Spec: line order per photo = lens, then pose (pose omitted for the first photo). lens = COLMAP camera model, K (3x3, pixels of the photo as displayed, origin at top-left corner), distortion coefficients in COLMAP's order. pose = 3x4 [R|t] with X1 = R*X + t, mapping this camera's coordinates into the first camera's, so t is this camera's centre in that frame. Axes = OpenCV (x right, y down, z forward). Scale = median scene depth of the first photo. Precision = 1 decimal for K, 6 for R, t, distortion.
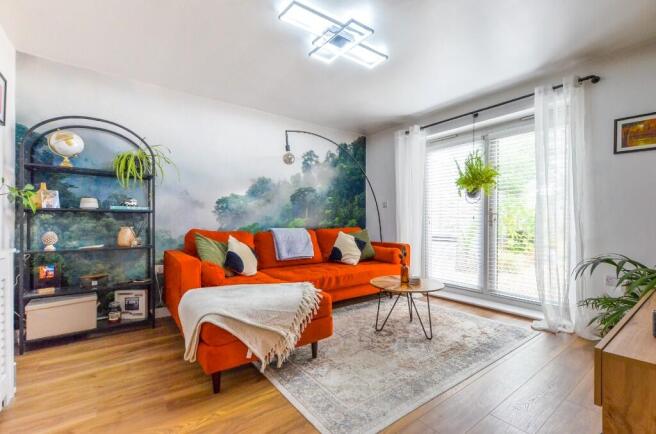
lens RADIAL K [[287.4, 0, 327.0], [0, 287.4, 218.4], [0, 0, 1]] dist [0.003866, -0.002435]
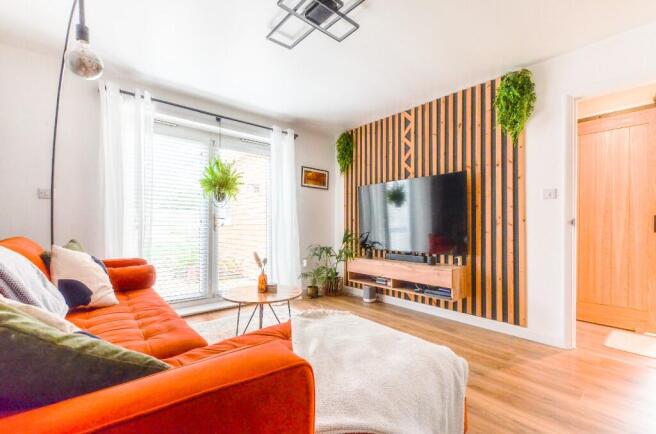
lens RADIAL K [[287.4, 0, 329.5], [0, 287.4, 223.3], [0, 0, 1]] dist [0.003866, -0.002435]
pose [[-0.085932, 0.005165, 0.996288, -0.517486], [-0.012934, 0.999897, -0.006300, 0.003467], [-0.996217, -0.013427, -0.085856, 0.706922]]
